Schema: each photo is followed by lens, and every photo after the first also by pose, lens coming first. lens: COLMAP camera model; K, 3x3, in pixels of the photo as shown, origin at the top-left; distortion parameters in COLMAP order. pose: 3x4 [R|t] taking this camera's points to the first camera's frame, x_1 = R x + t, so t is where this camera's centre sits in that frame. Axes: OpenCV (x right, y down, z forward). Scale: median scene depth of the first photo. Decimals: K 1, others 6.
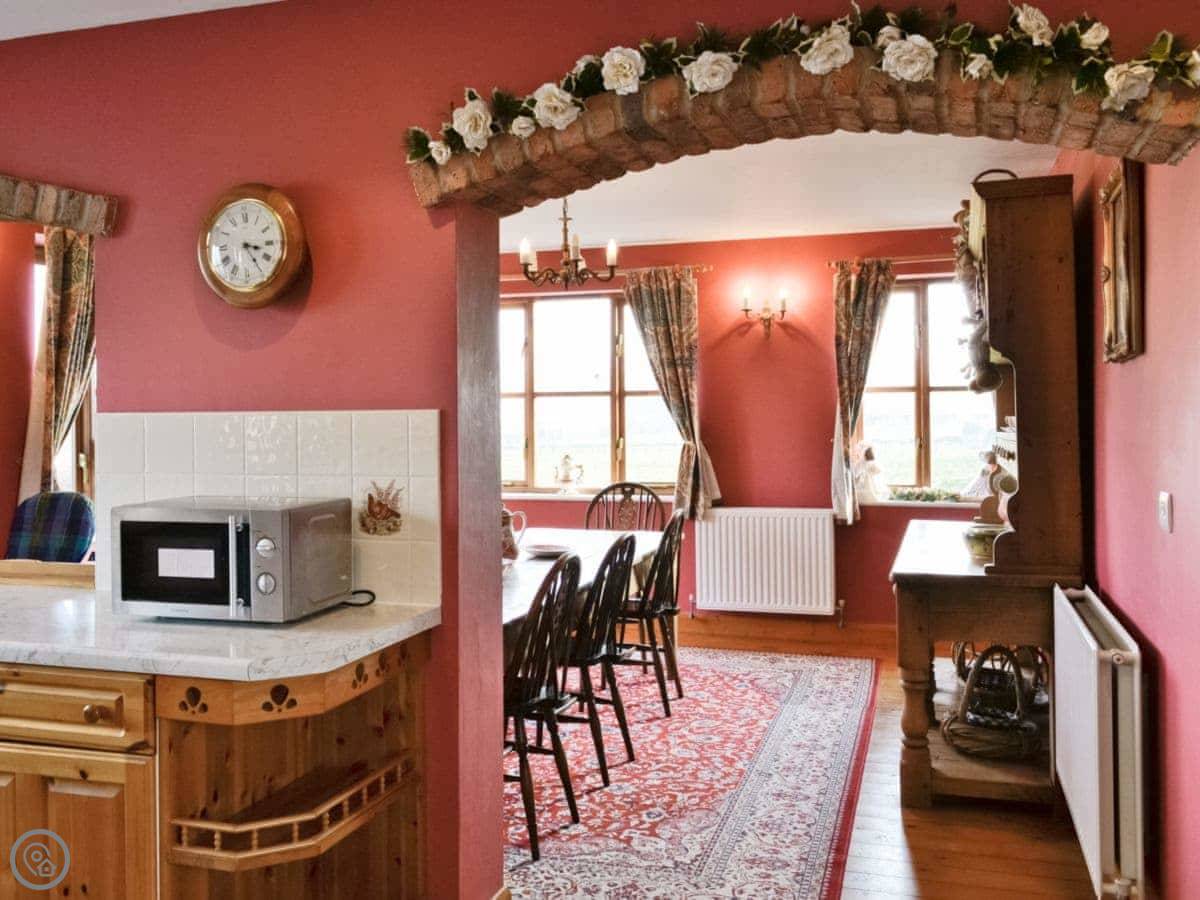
lens RADIAL K [[1051.7, 0, 600.0], [0, 1051.7, 450.0], [0, 0, 1]] dist [0.094609, 0.073721]
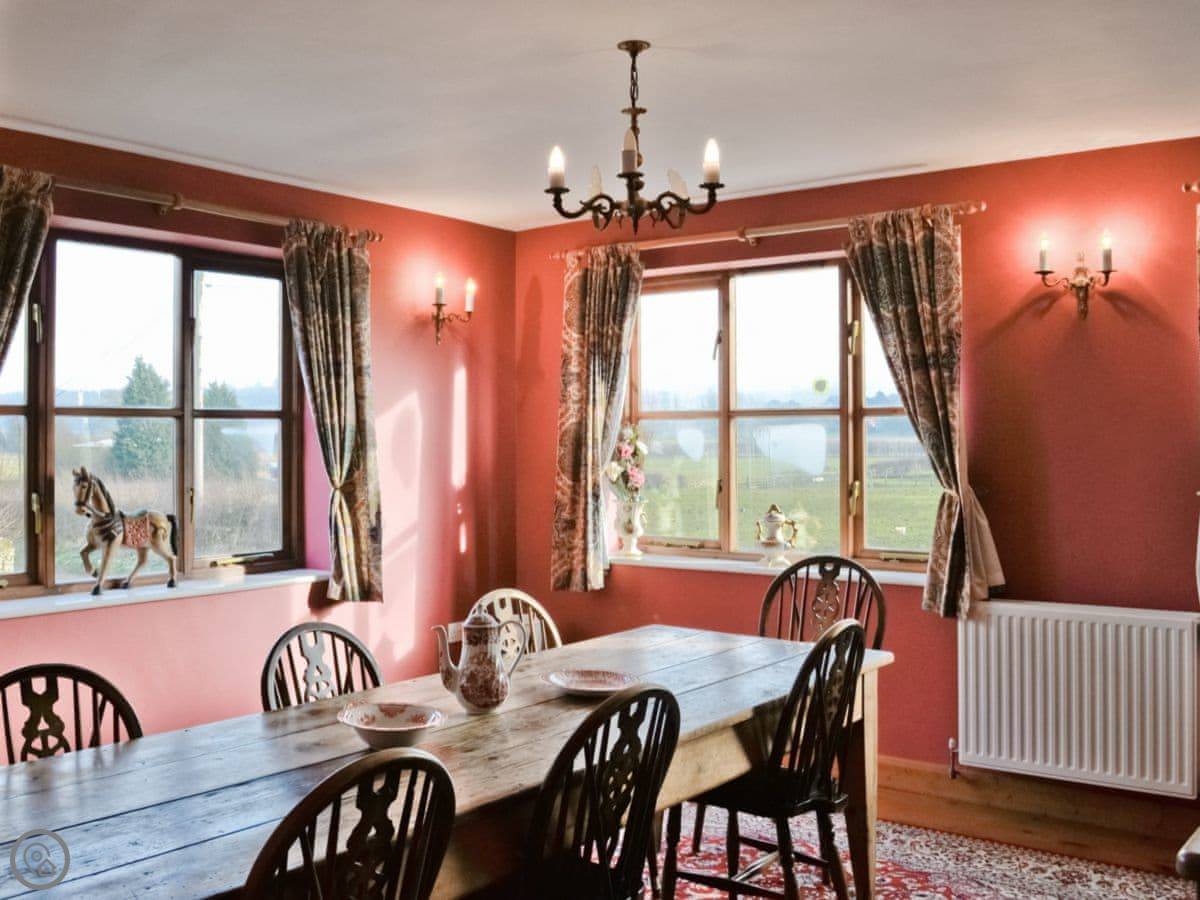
lens RADIAL K [[1193.1, 0, 600.0], [0, 1193.1, 450.0], [0, 0, 1]] dist [-0.008265, 0.001897]
pose [[0.942201, 0.009865, -0.334903, 0.126270], [-0.018490, 0.999574, -0.022575, -0.011788], [0.334538, 0.027462, 0.941982, 0.276798]]
